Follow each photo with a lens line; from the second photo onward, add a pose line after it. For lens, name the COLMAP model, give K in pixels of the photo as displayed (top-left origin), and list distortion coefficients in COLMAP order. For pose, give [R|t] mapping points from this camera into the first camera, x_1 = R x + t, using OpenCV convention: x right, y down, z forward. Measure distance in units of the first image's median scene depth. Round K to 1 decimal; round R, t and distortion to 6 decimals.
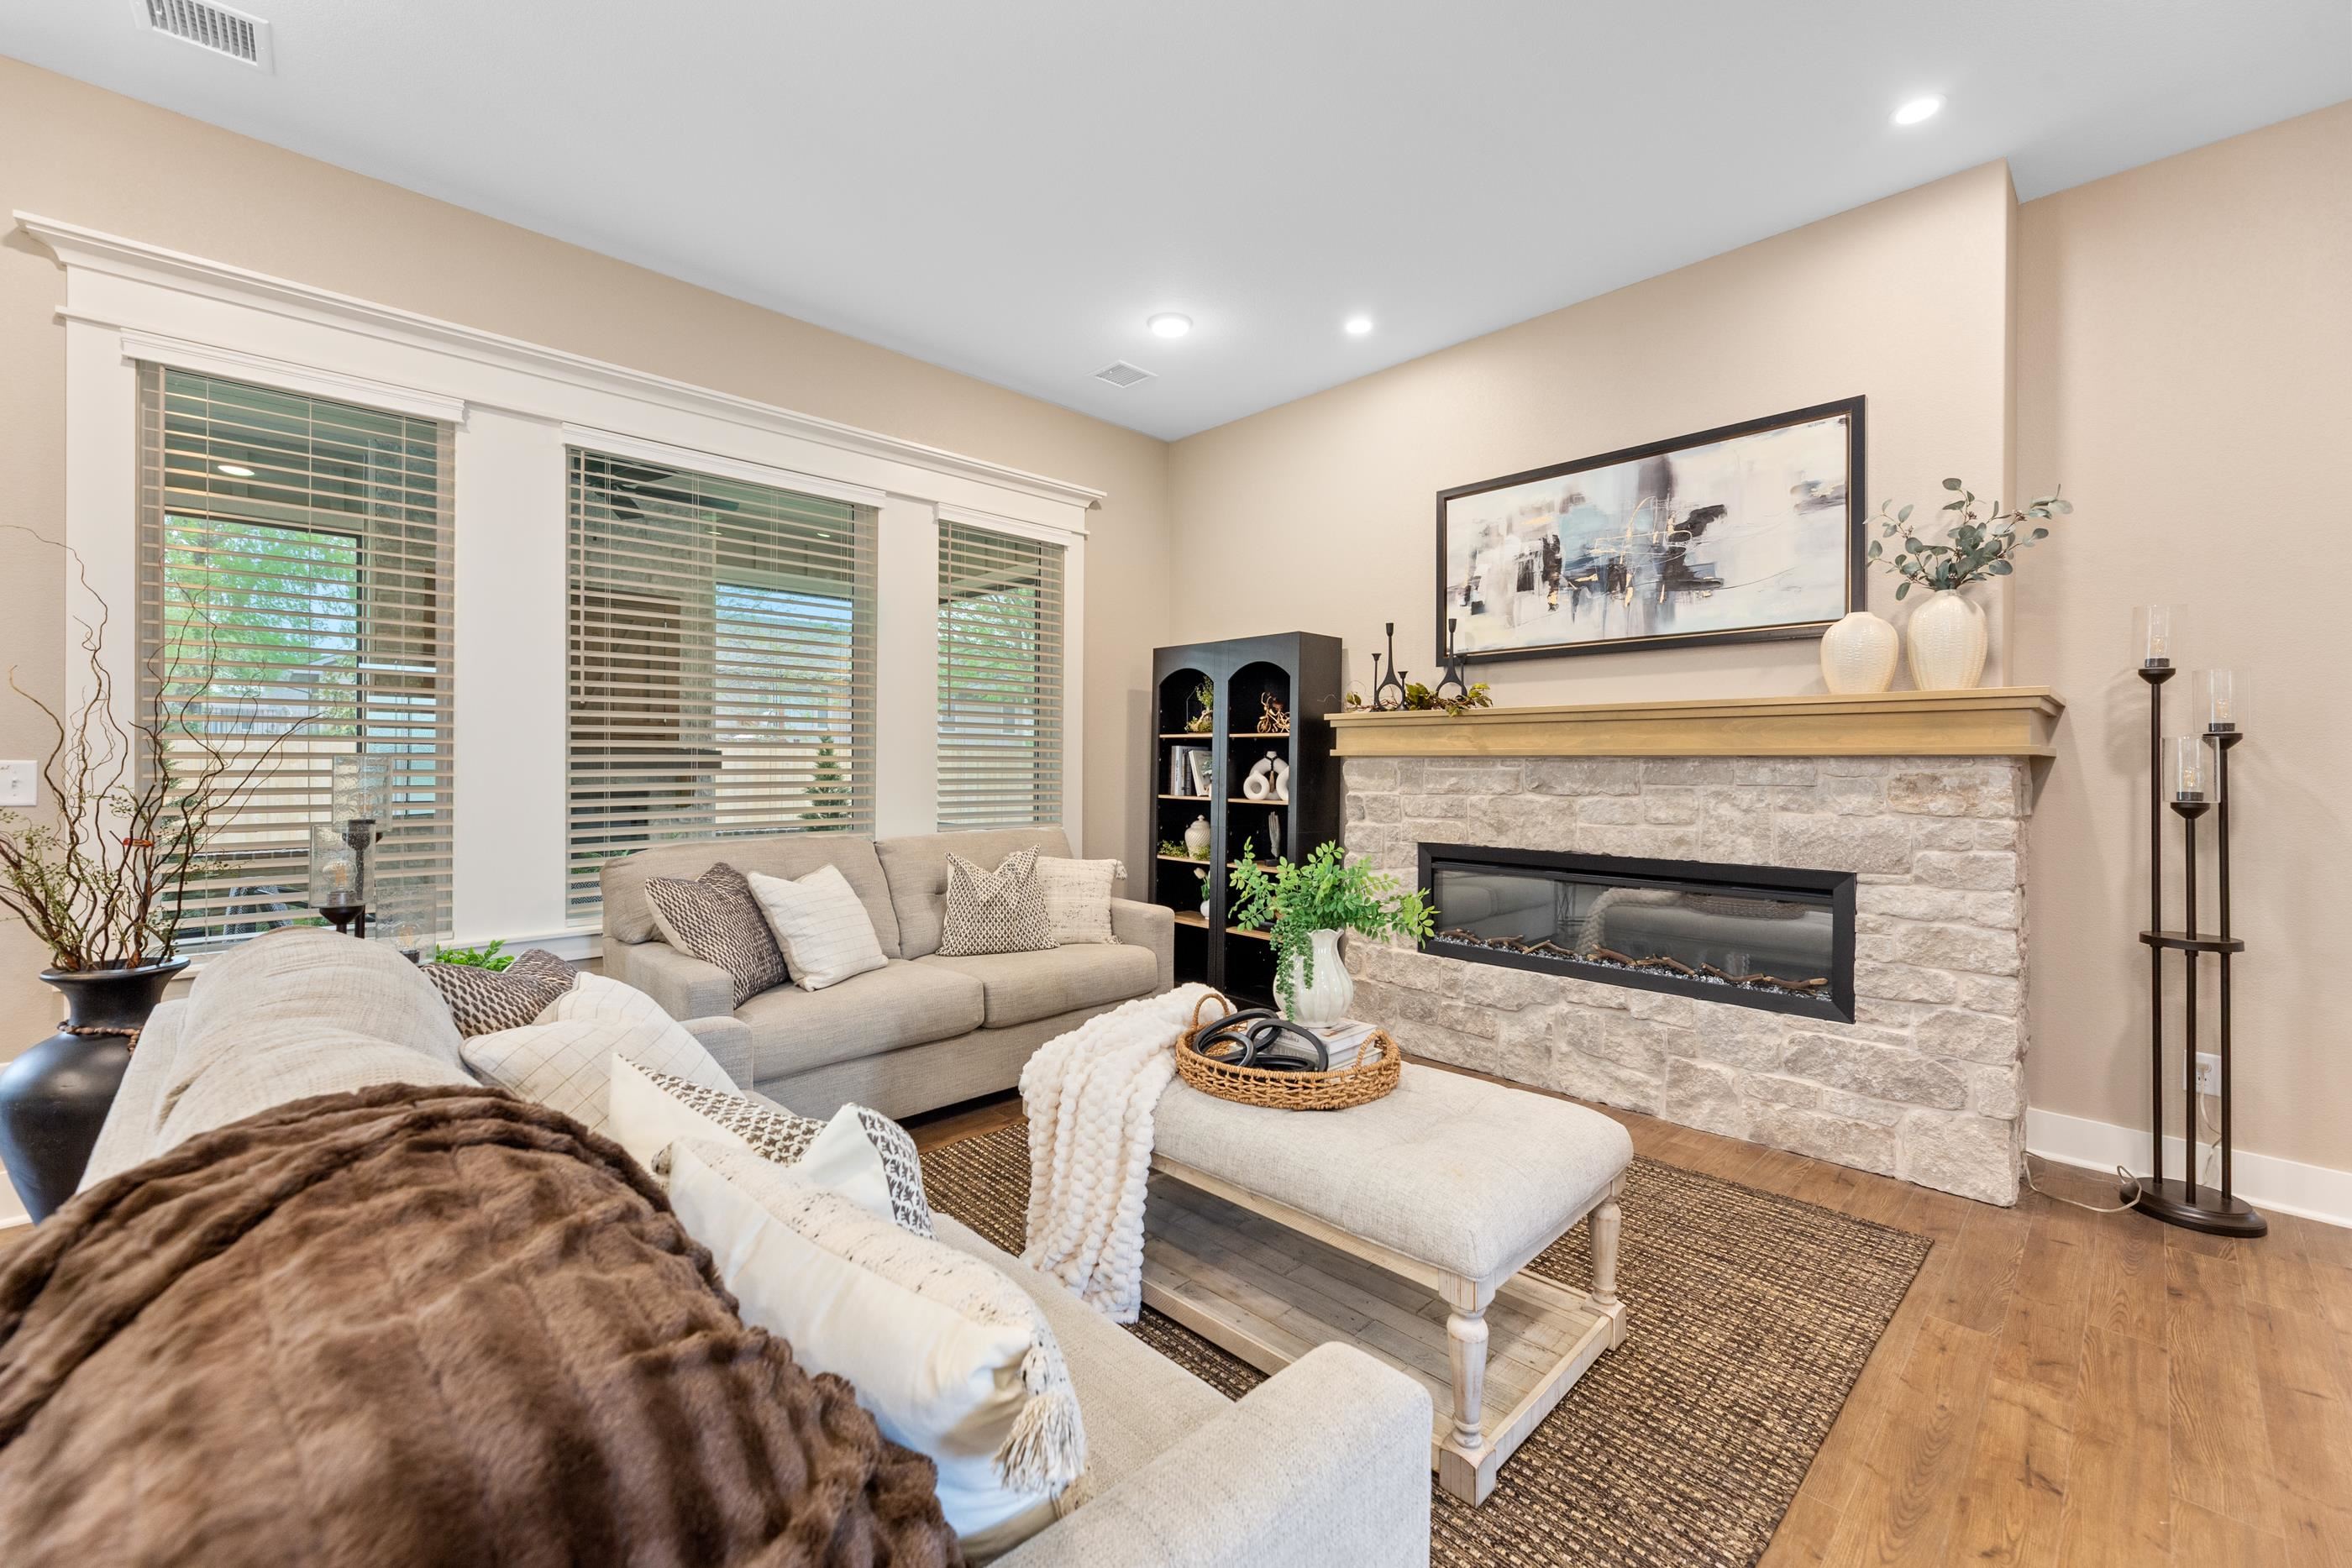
lens RADIAL K [[942.3, 0, 1175.3], [0, 942.3, 774.3], [0, 0, 1]] dist [-0.000457, 0.000062]
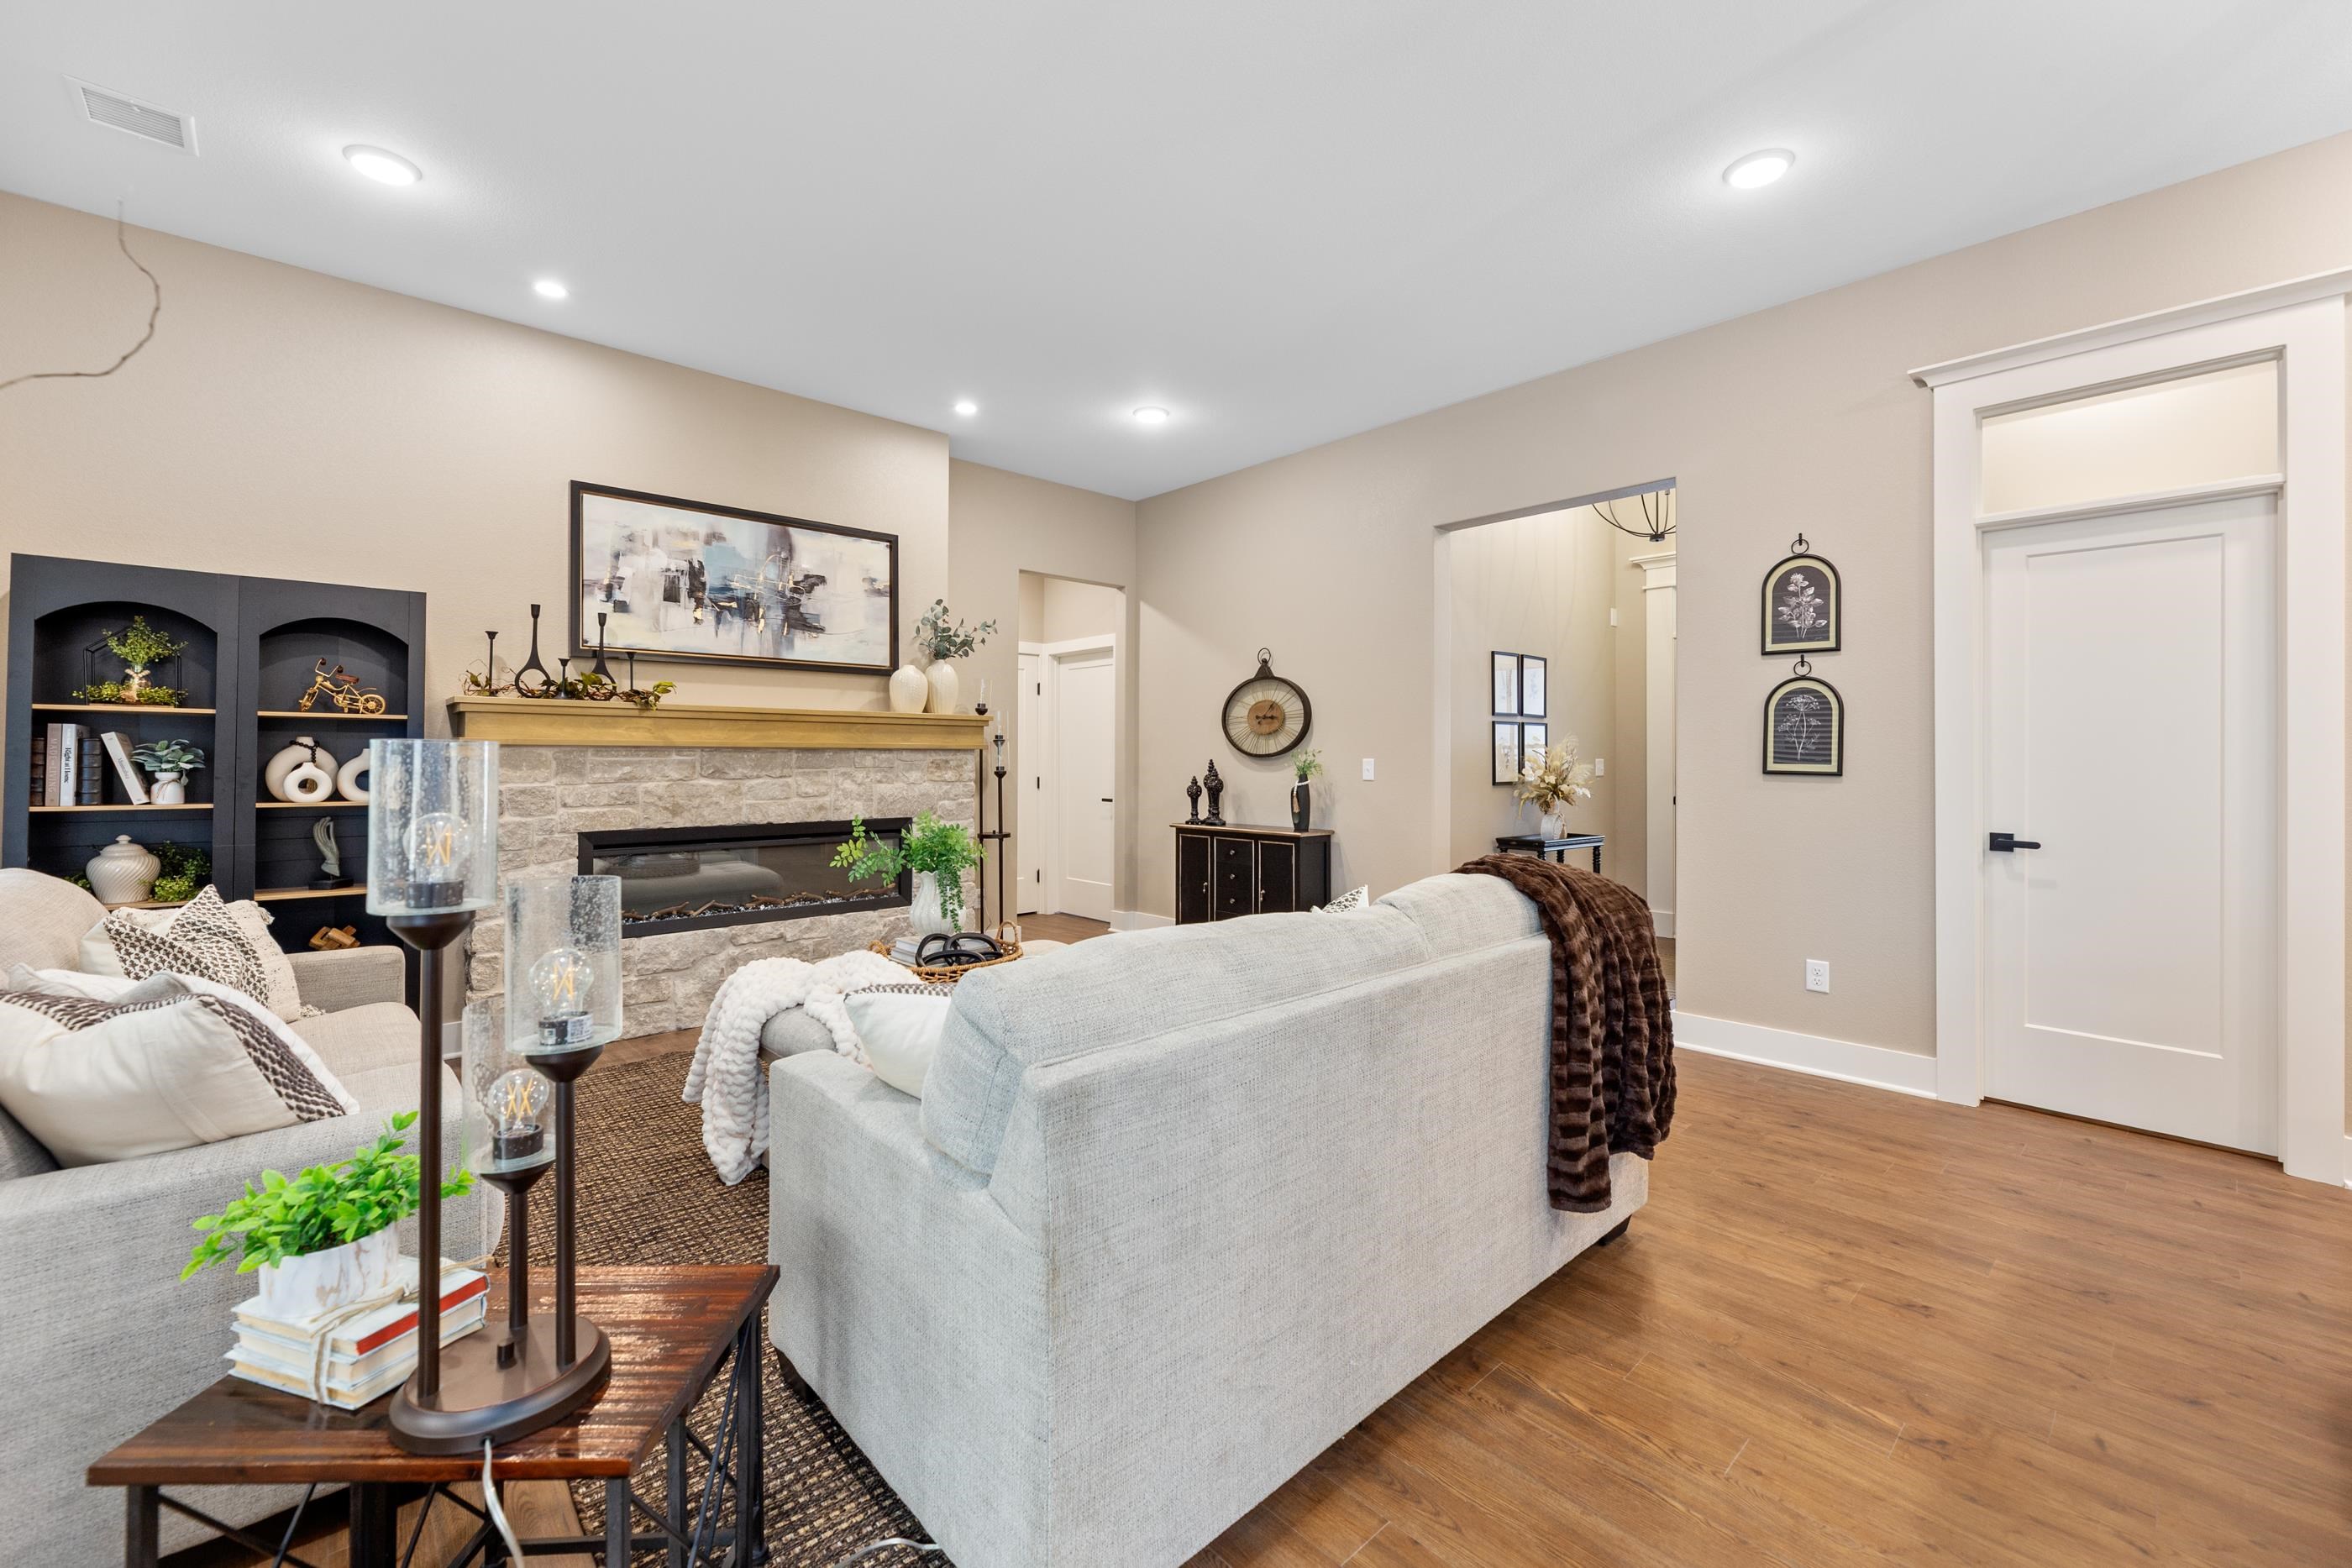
lens RADIAL K [[942.3, 0, 1175.3], [0, 942.3, 774.3], [0, 0, 1]] dist [-0.000457, 0.000062]
pose [[0.032273, -0.022371, 0.999229, -0.789855], [0.010401, 0.999703, 0.022046, -0.005216], [-0.999425, 0.009681, 0.032497, 0.374475]]
